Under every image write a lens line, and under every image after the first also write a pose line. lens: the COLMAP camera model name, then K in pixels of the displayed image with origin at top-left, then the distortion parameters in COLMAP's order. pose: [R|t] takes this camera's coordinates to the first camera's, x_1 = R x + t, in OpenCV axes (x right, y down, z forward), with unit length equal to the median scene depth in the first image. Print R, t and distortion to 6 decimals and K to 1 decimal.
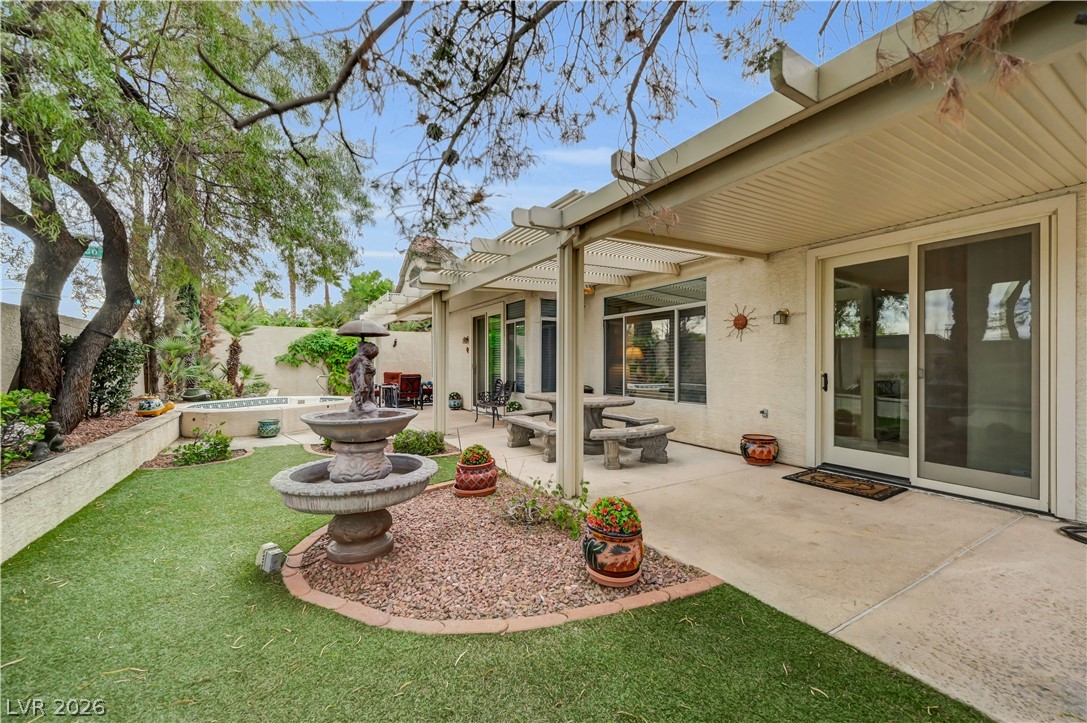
lens RADIAL K [[441.3, 0, 544.6], [0, 441.3, 362.6], [0, 0, 1]] dist [-0.000014, 0.000000]
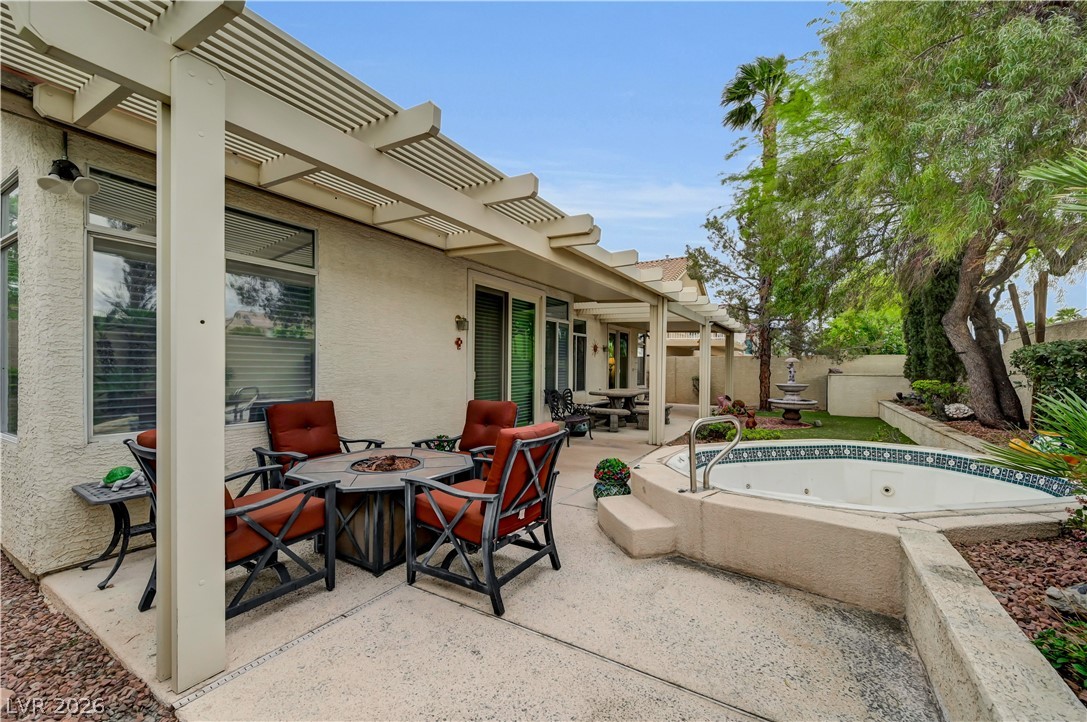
lens RADIAL K [[441.3, 0, 545.5], [0, 441.3, 364.6], [0, 0, 1]] dist [-0.000014, 0.000000]
pose [[-0.478165, -0.003073, 0.878265, -0.674145], [-0.006764, 0.999977, -0.000184, -0.008455], [-0.878244, -0.006028, -0.478174, 1.192708]]
